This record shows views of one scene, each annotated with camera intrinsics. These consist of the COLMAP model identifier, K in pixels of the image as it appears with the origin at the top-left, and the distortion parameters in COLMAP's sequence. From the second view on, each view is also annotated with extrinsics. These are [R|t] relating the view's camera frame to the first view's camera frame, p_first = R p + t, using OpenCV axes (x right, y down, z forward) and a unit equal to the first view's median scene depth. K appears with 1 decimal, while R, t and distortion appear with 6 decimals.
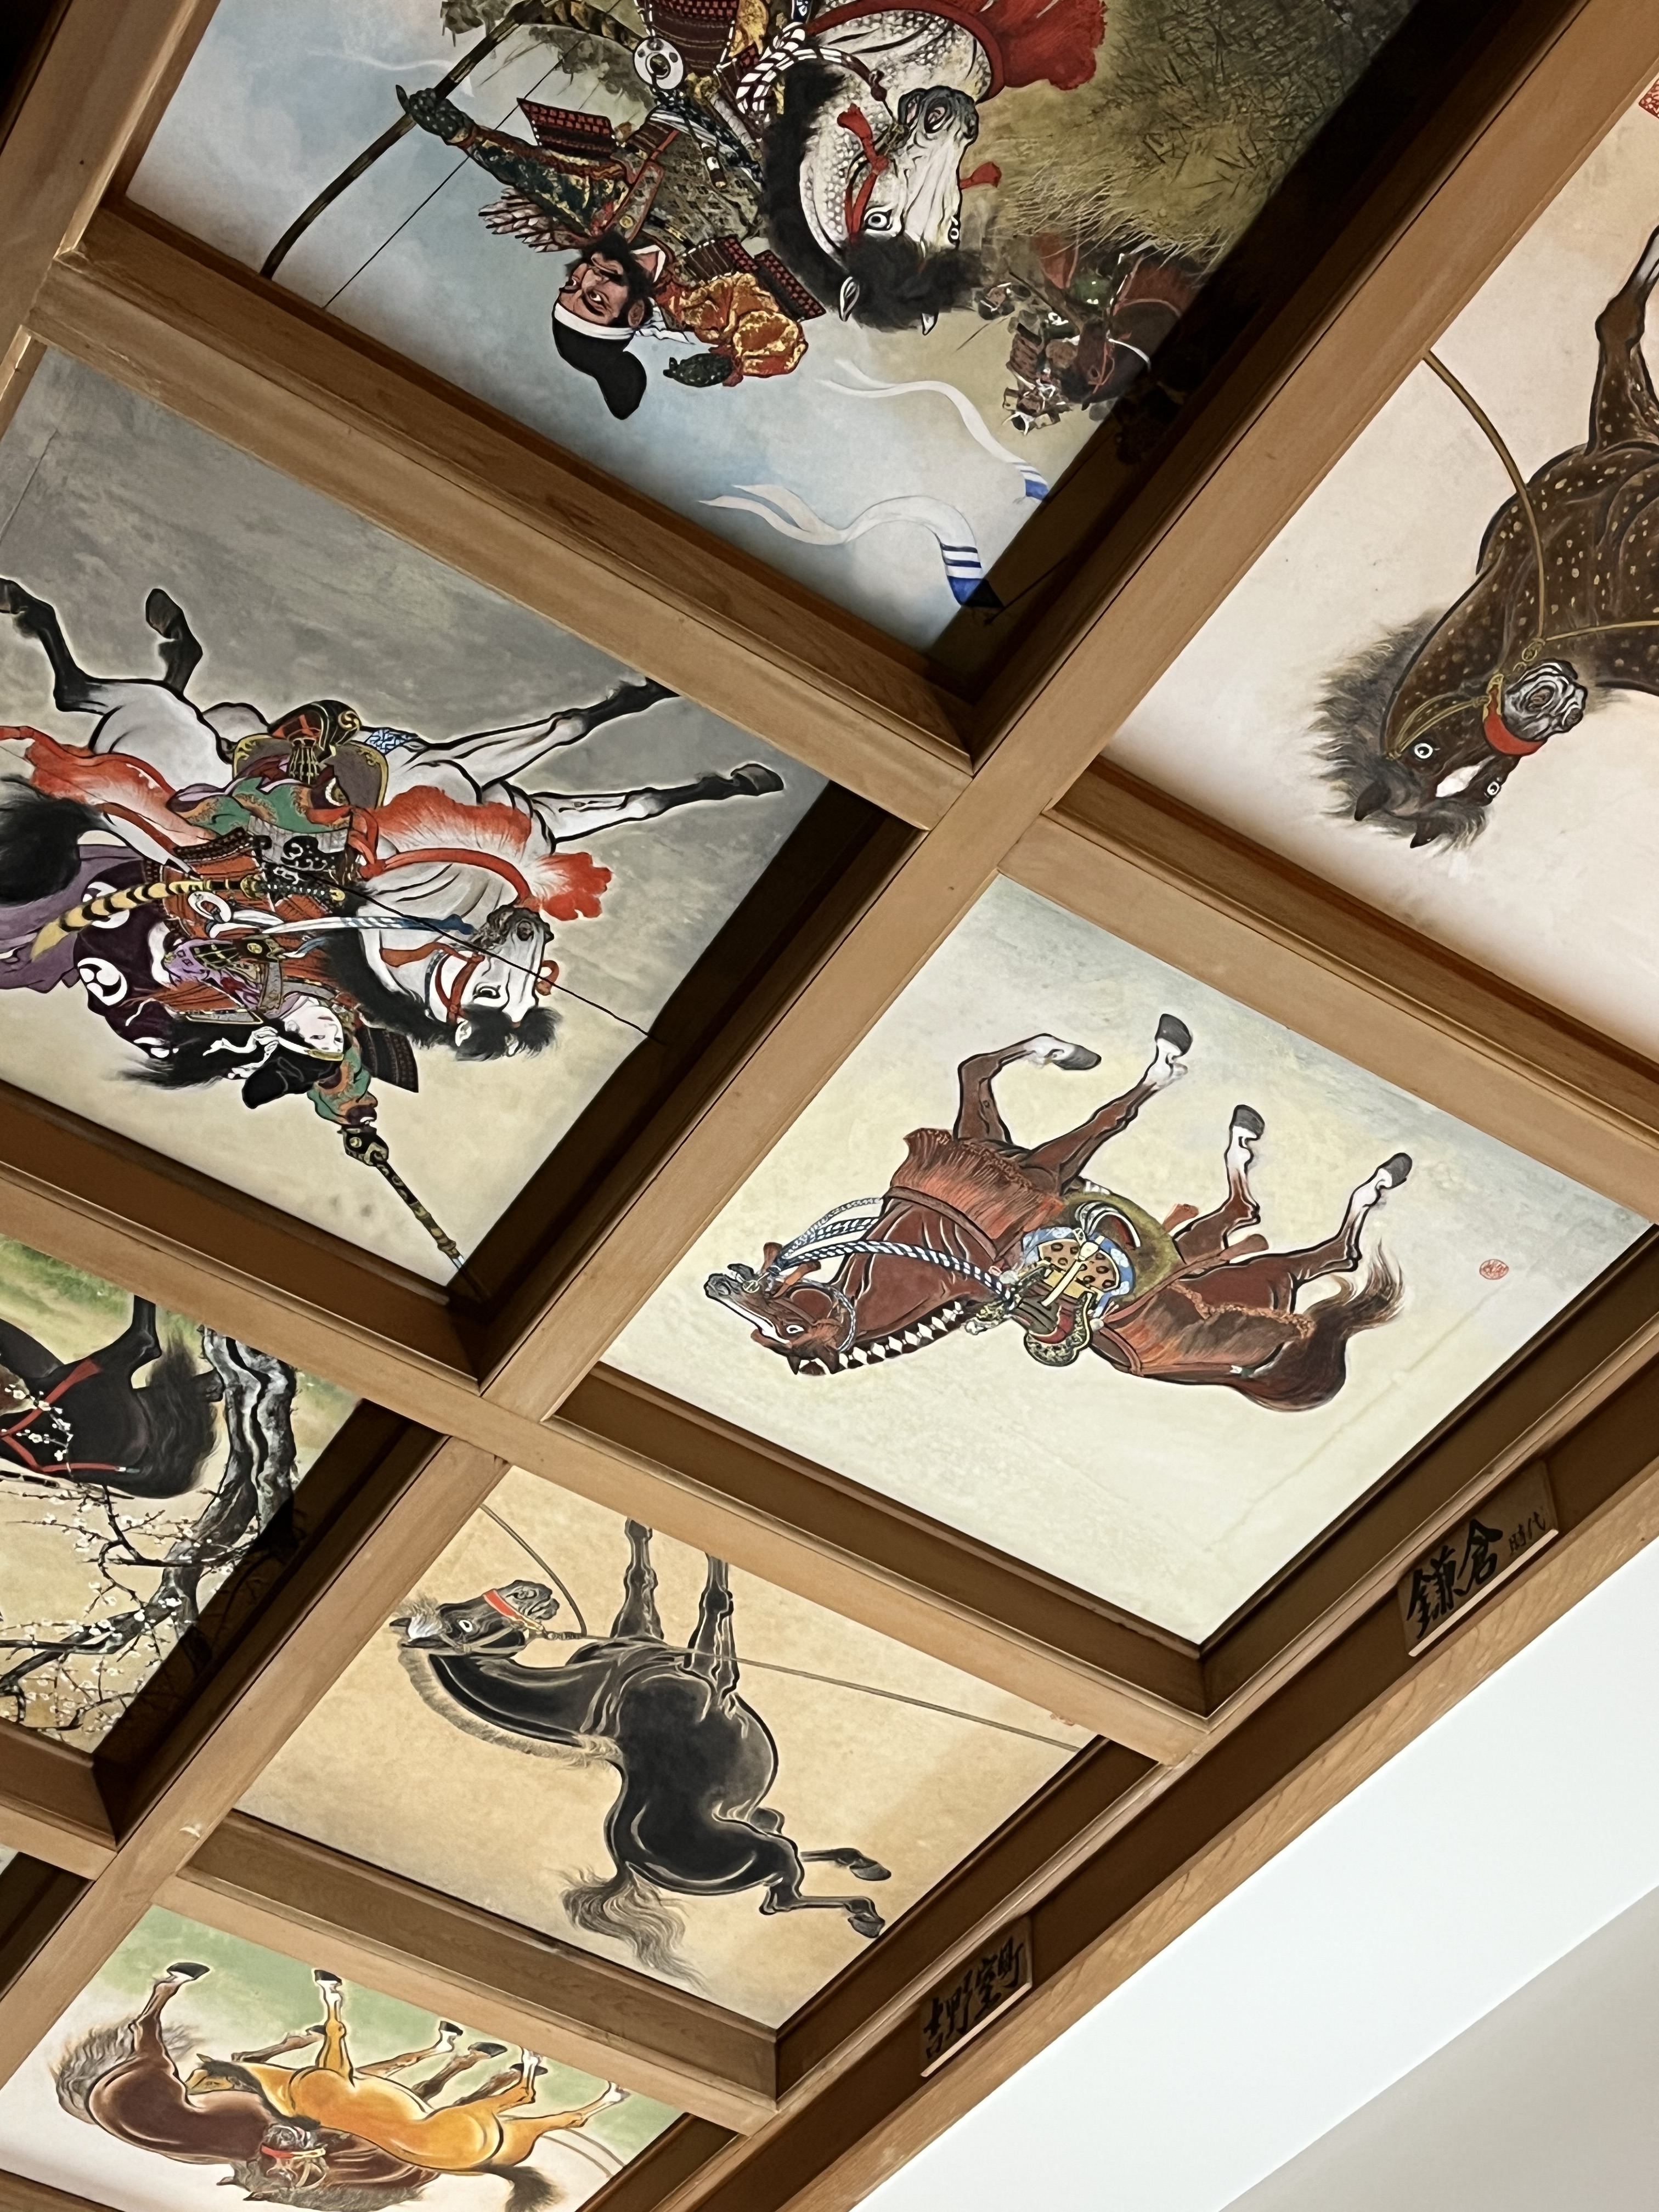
lens RADIAL K [[3133.3, 0, 829.5], [0, 3133.3, 1106.0], [0, 0, 1]] dist [0.255086, -1.190439]
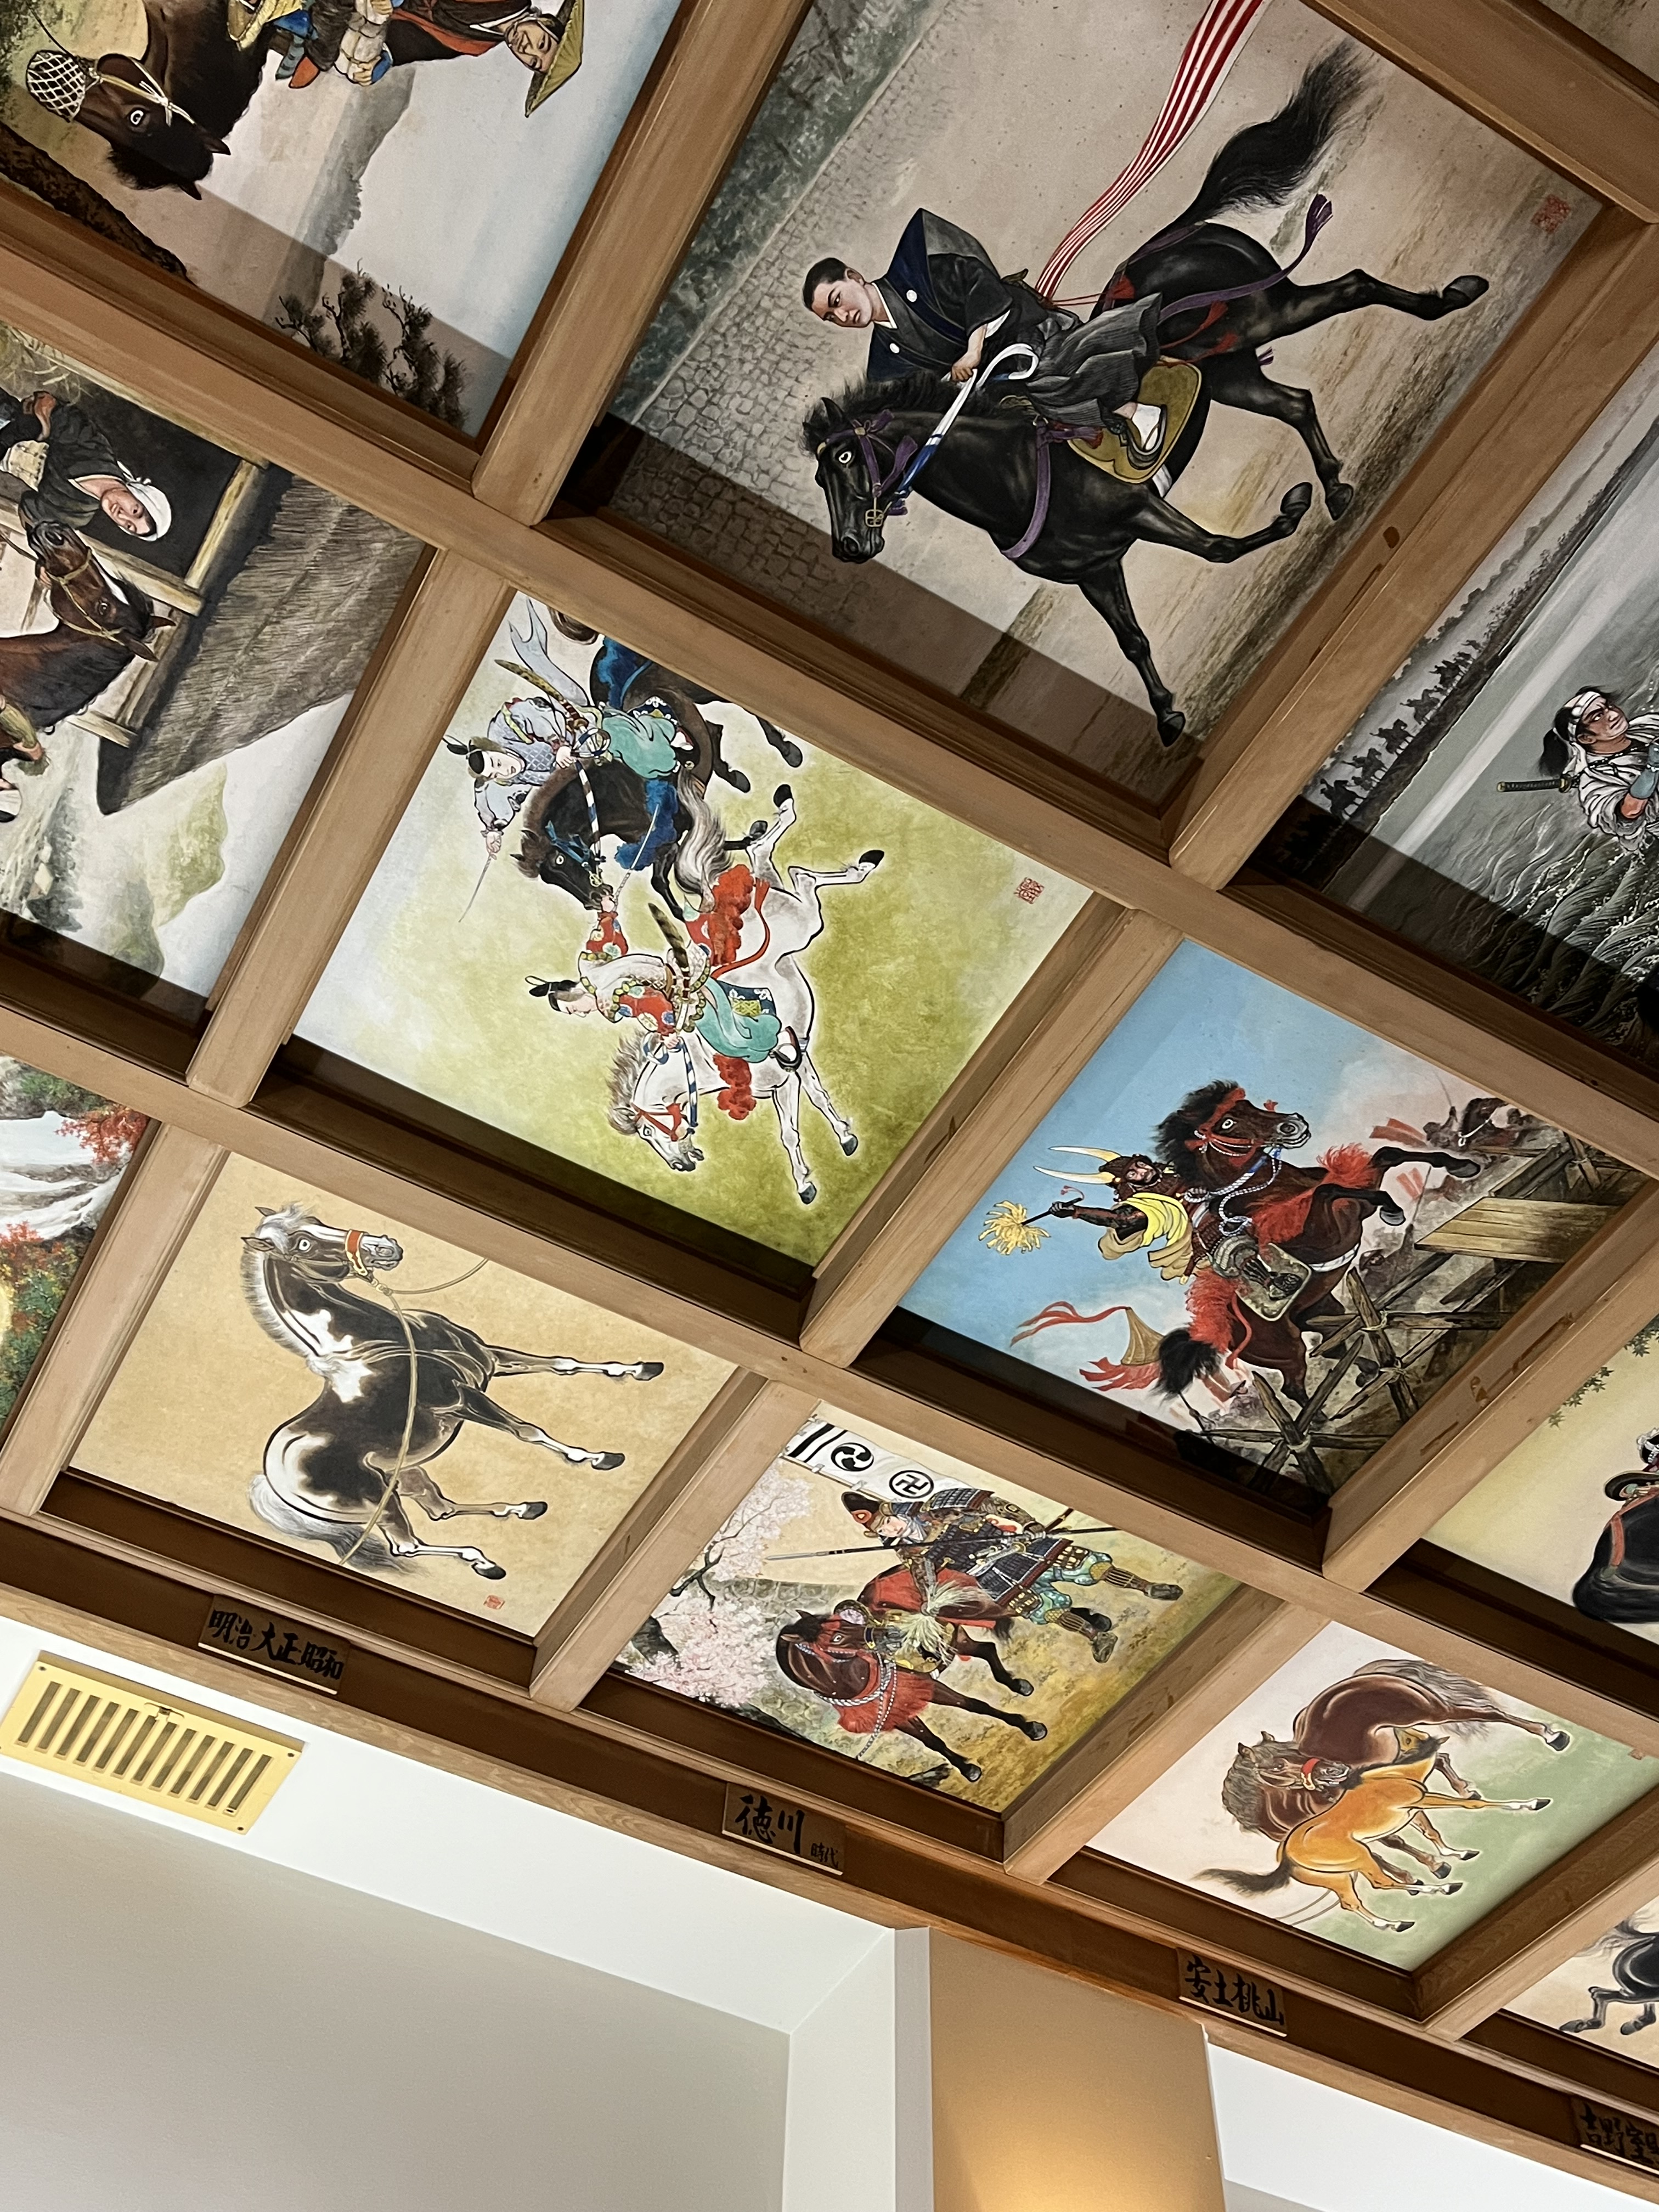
lens RADIAL K [[2199.8, 0, 829.5], [0, 2199.8, 1106.0], [0, 0, 1]] dist [0.025486, 0.008512]
pose [[0.039142, 0.766299, 0.641291, -1.324075], [-0.783080, 0.422176, -0.456676, 1.076406], [-0.620688, -0.484307, 0.616598, 0.981184]]
